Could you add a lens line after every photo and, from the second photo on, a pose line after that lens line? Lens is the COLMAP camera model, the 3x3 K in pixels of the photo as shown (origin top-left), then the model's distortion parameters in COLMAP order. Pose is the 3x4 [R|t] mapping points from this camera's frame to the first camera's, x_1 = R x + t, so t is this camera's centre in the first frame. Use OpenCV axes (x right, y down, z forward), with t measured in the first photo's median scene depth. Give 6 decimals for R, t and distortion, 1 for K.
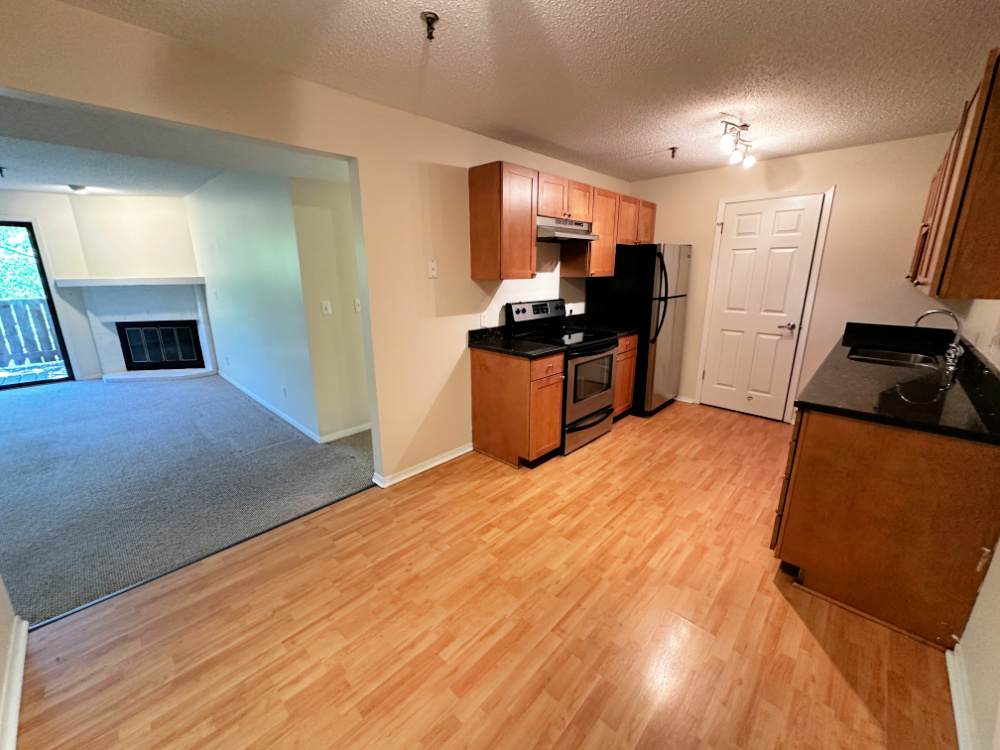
lens RADIAL K [[396.1, 0, 508.4], [0, 396.1, 371.2], [0, 0, 1]] dist [-0.001838, -0.000152]
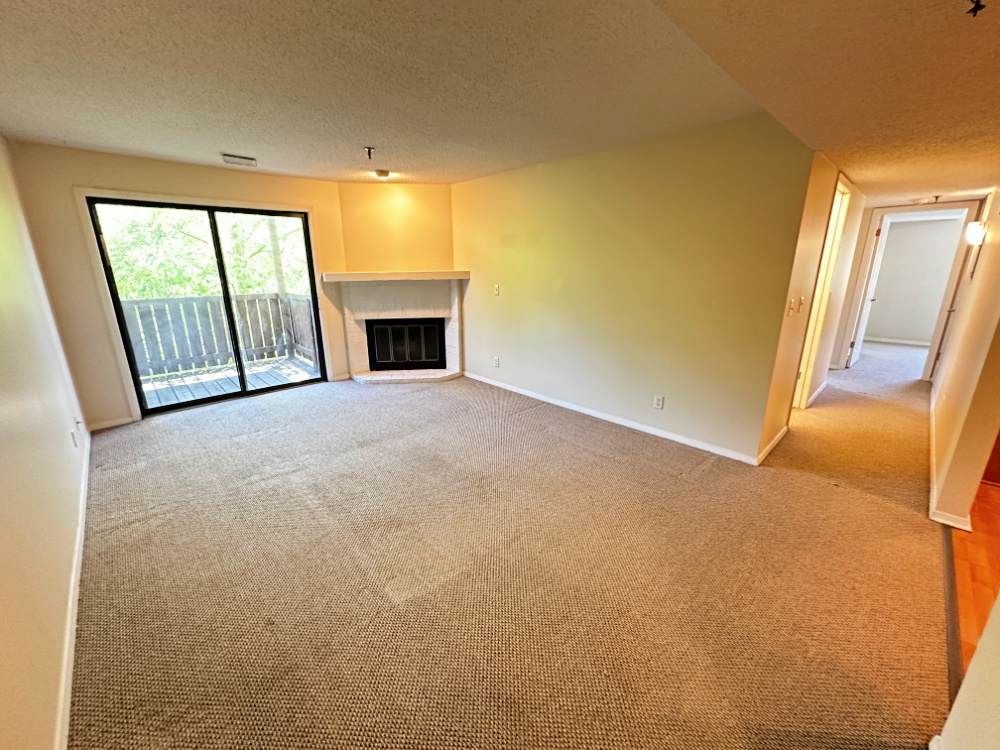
lens RADIAL K [[401.3, 0, 497.5], [0, 401.3, 372.7], [0, 0, 1]] dist [-0.002618, -0.000149]
pose [[0.998374, 0.013144, -0.055471, -0.623460], [-0.012192, 0.999773, 0.017477, -0.017980], [0.055689, -0.016772, 0.998307, 0.063542]]
